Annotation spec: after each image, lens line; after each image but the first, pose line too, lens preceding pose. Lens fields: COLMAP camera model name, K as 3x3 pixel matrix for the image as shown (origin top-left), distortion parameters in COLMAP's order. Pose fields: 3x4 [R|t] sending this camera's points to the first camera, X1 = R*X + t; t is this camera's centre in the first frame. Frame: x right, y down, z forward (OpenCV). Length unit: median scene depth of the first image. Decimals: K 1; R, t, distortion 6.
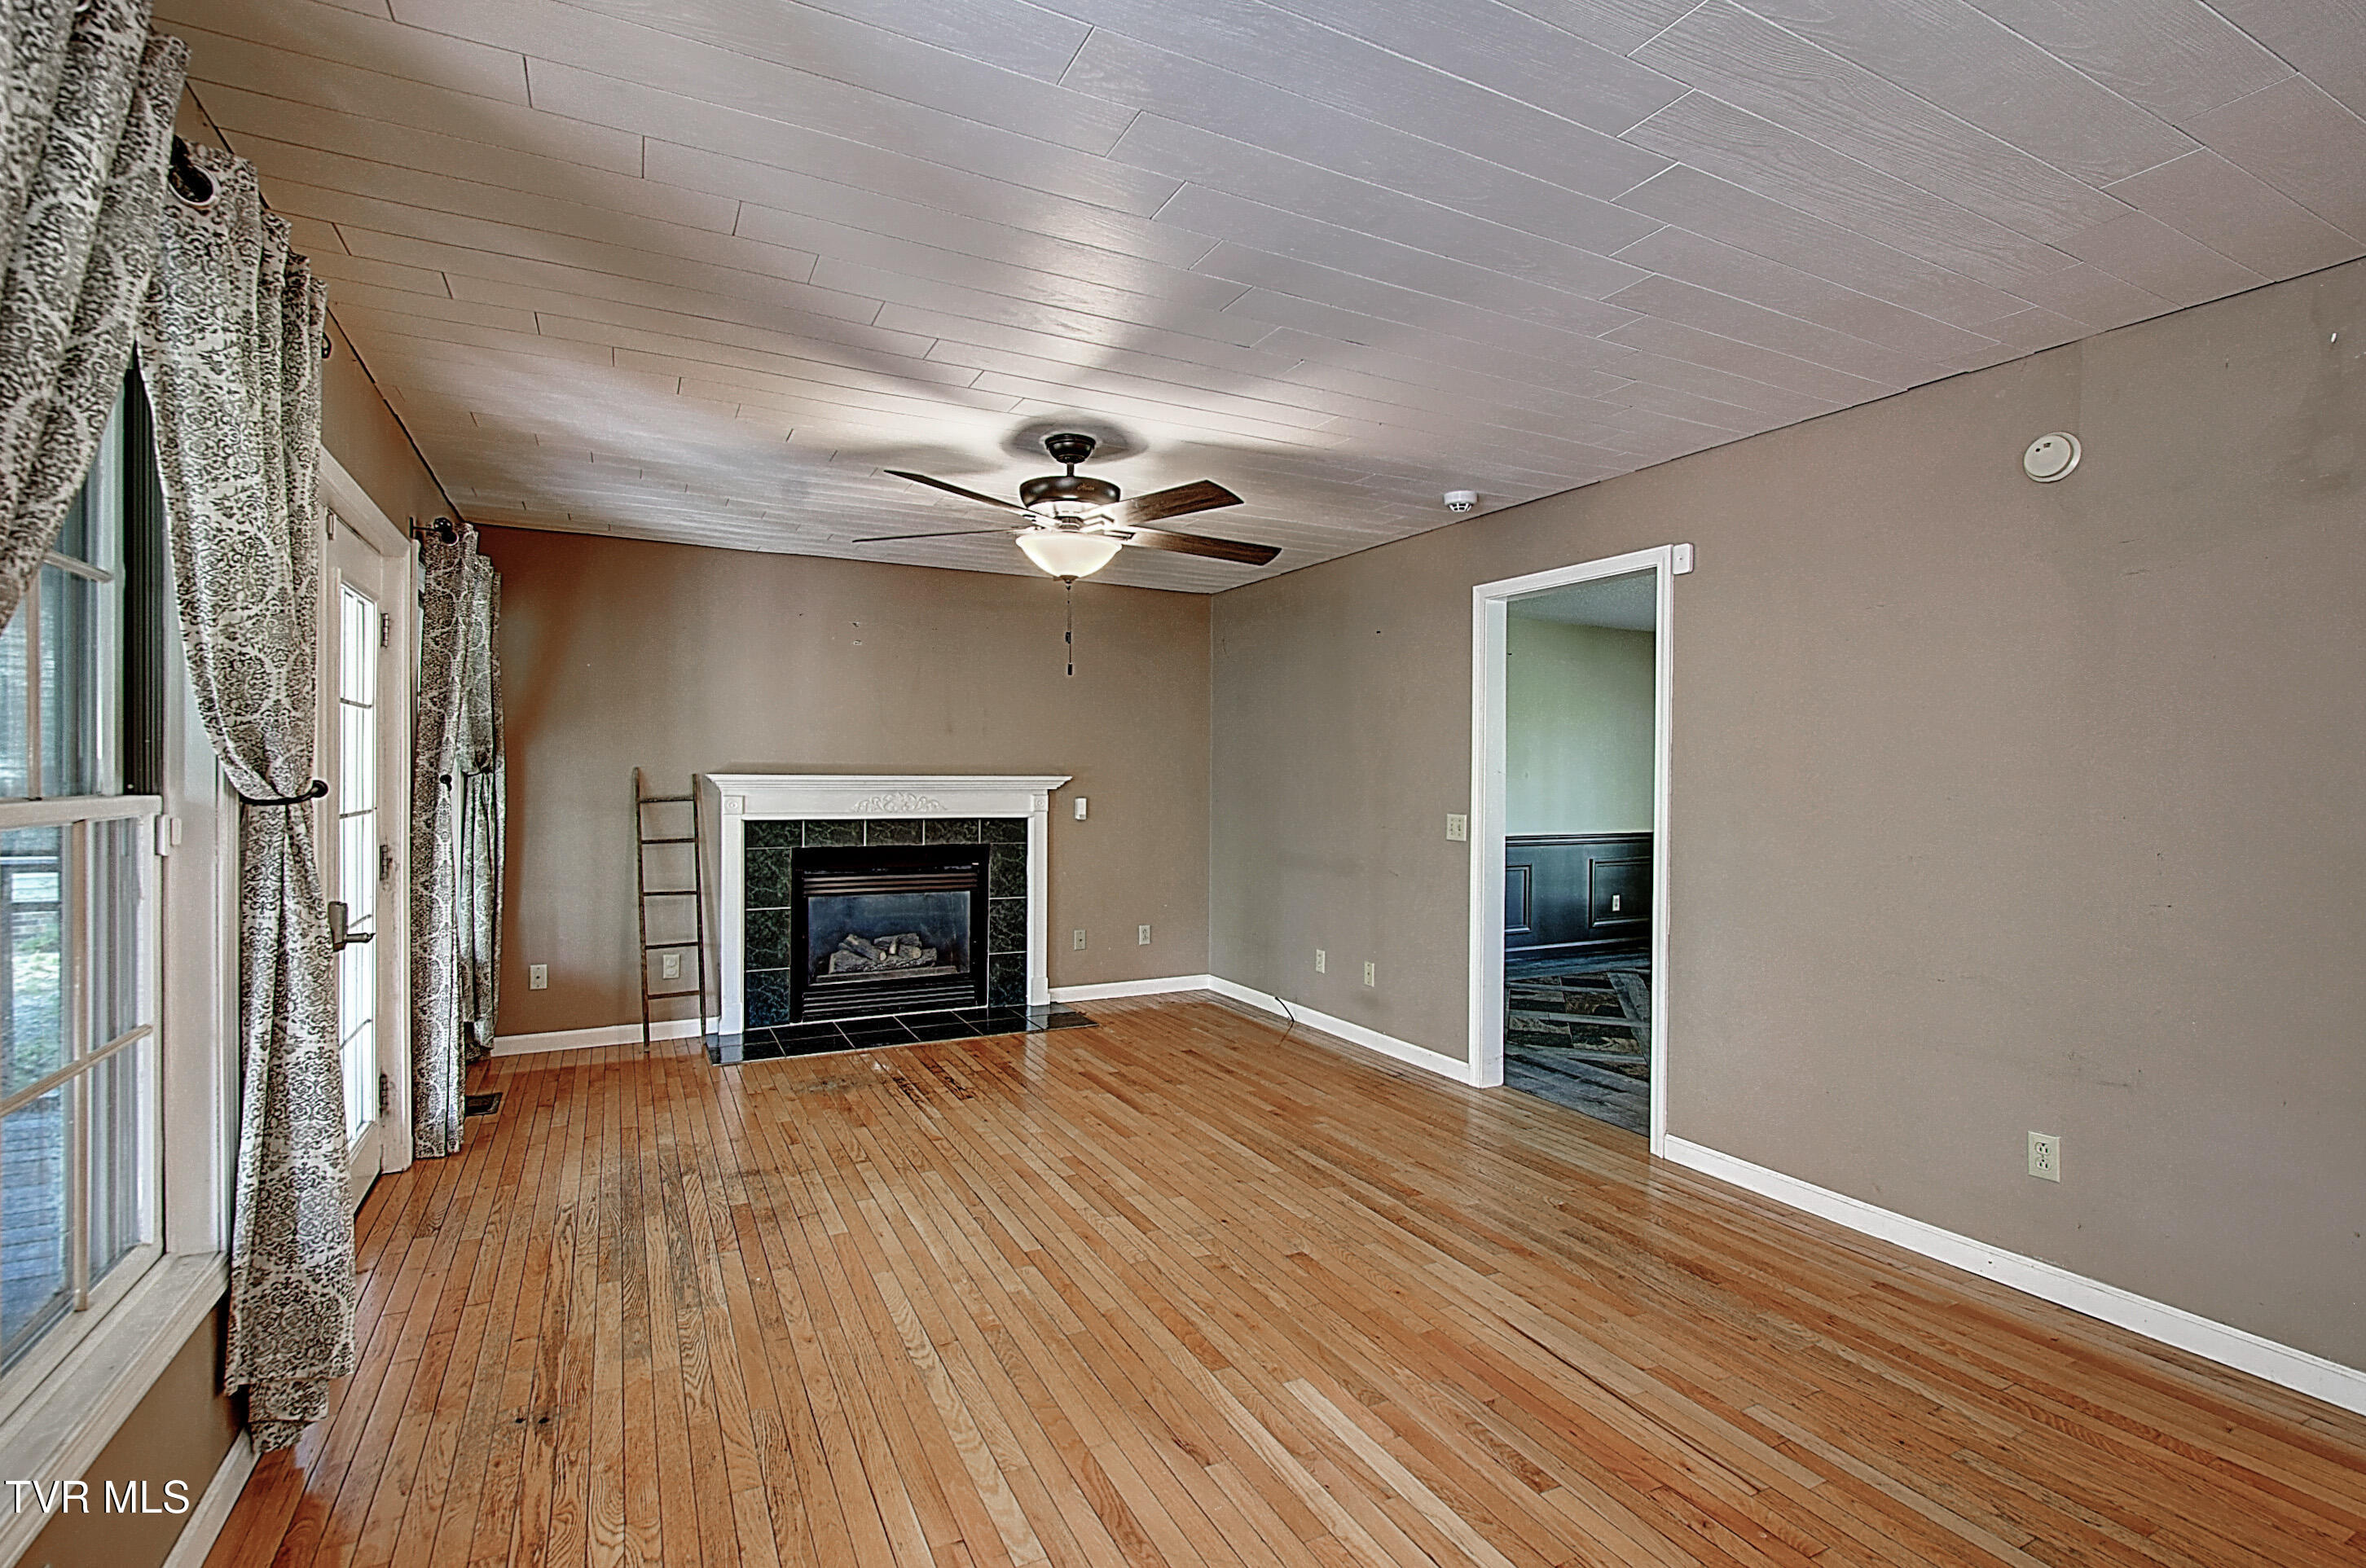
lens RADIAL K [[1078.8, 0, 1183.0], [0, 1078.8, 784.0], [0, 0, 1]] dist [0.002252, 0.000203]
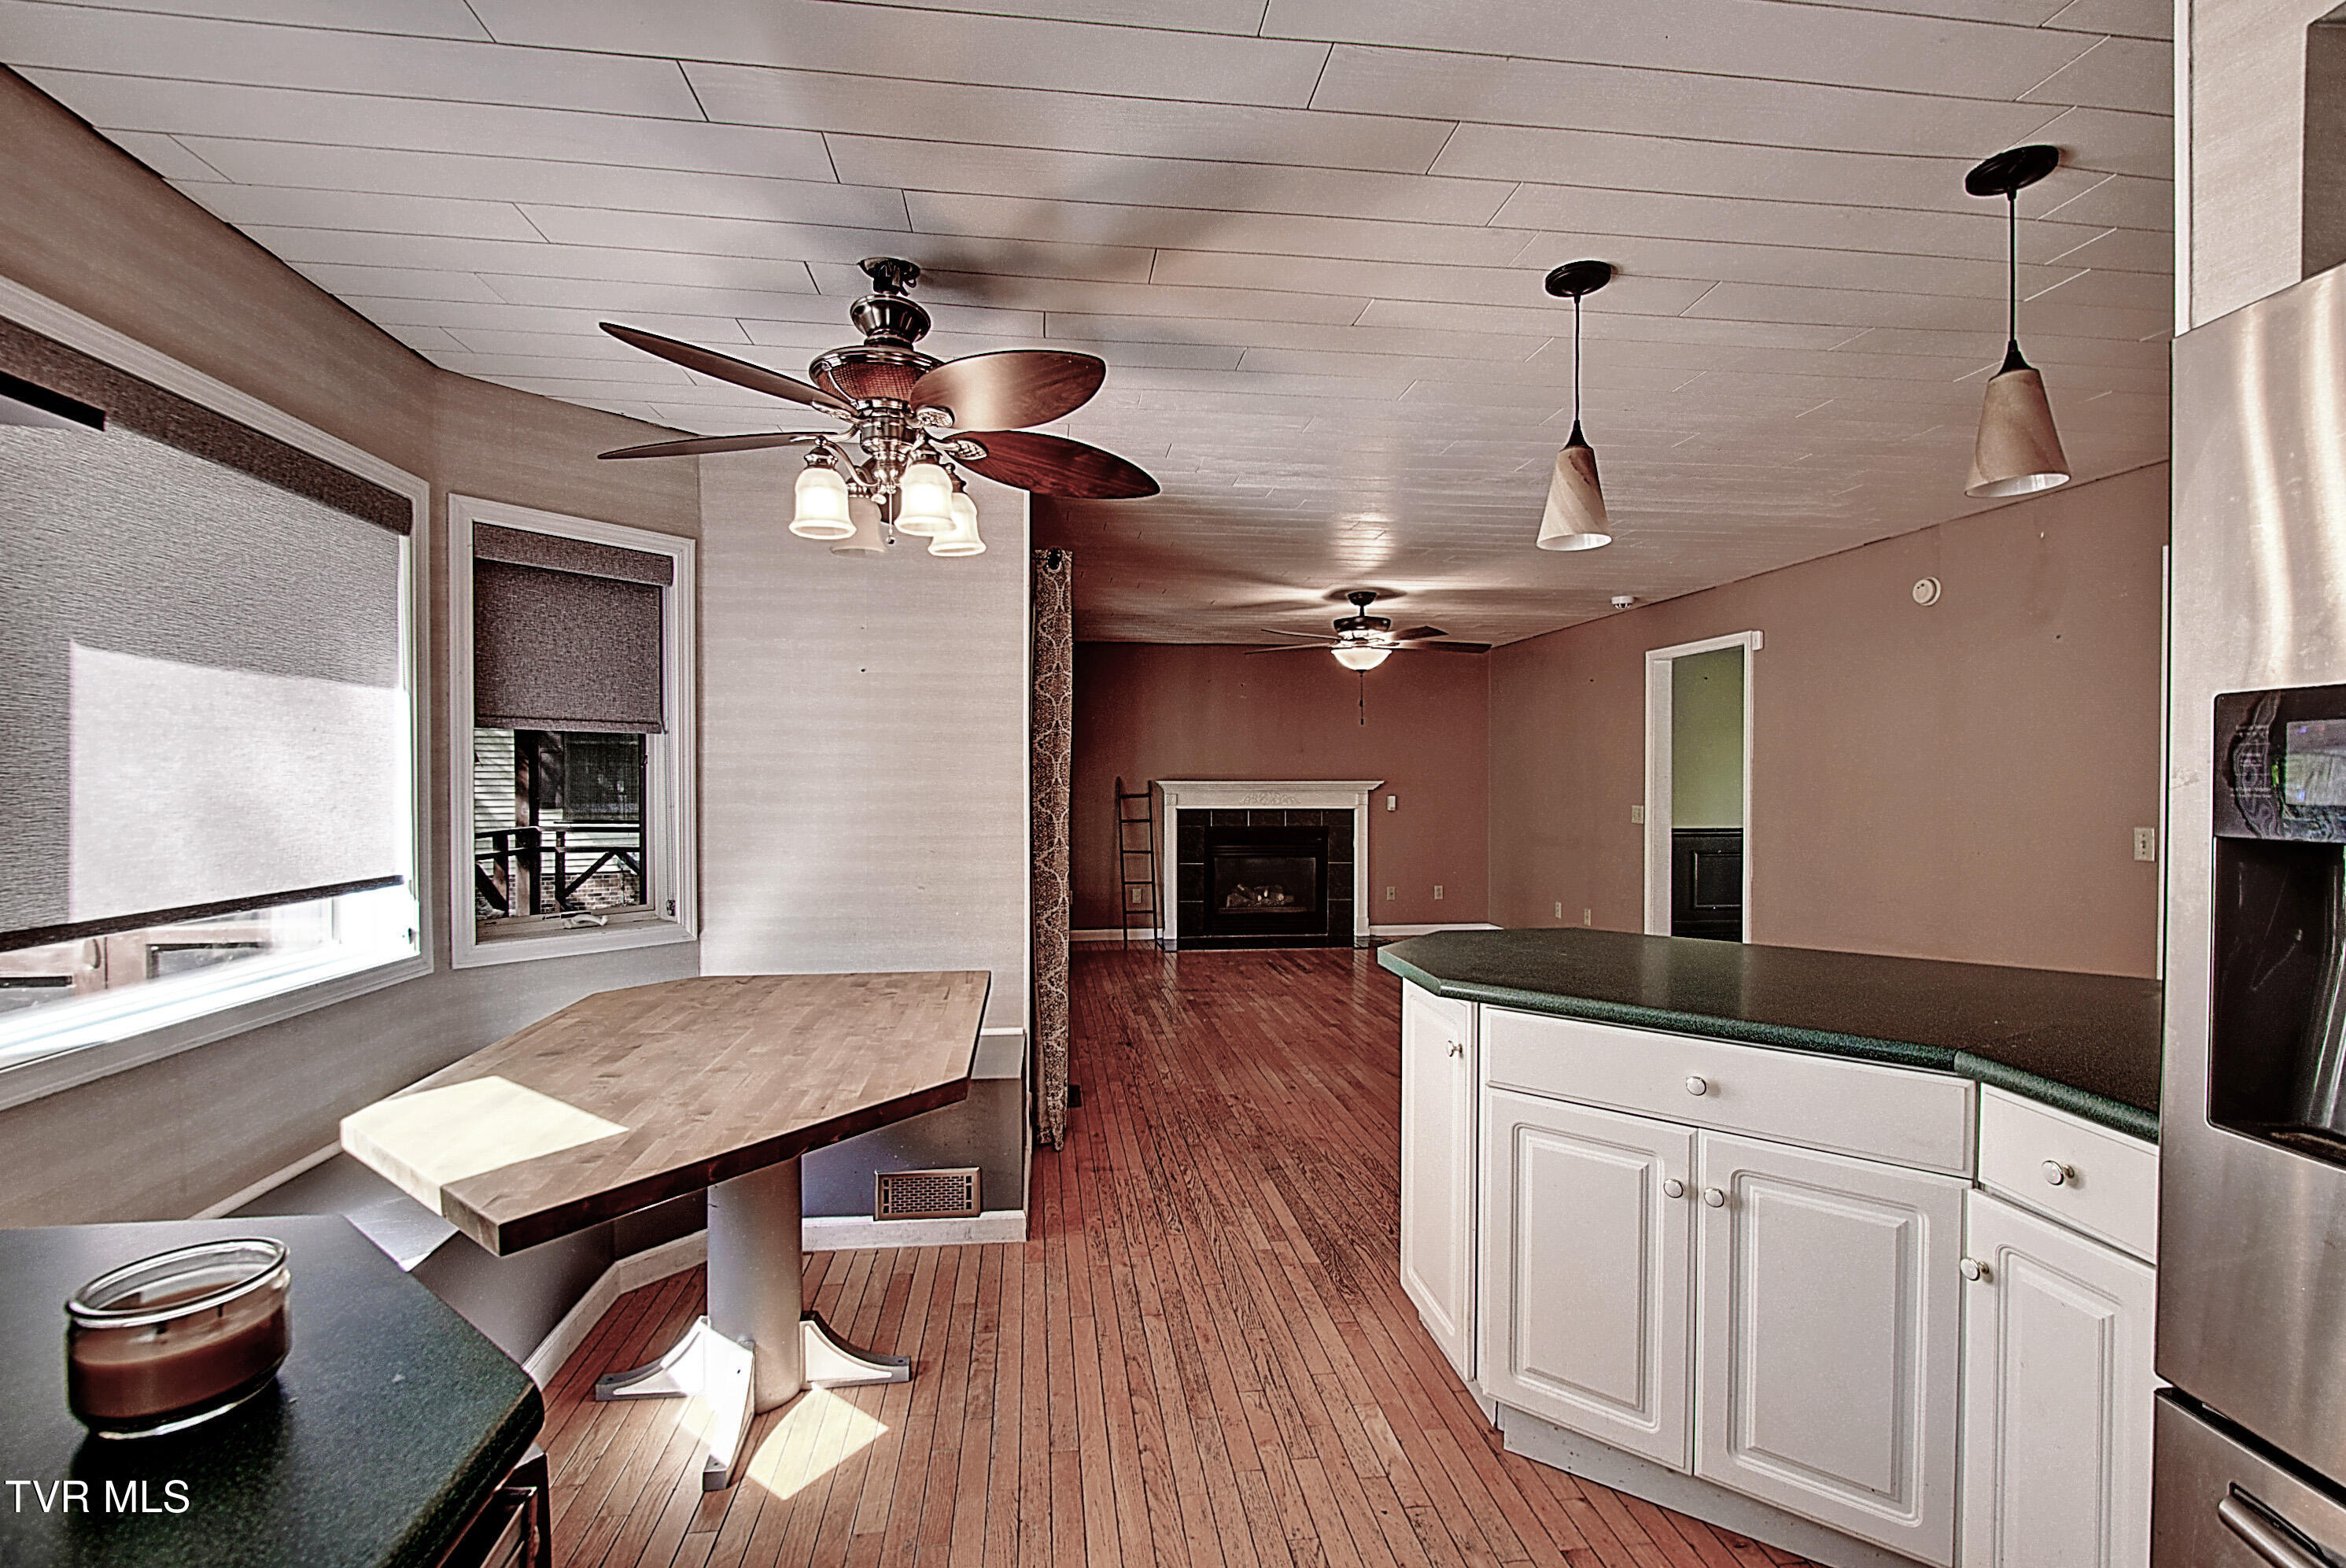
lens RADIAL K [[1031.8, 0, 1163.8], [0, 1031.8, 790.0], [0, 0, 1]] dist [-0.000564, -0.000338]
pose [[0.934980, -0.000575, -0.354700, 0.151849], [0.001226, 0.999998, 0.001612, 0.003127], [0.354699, -0.001942, 0.934979, -0.558569]]
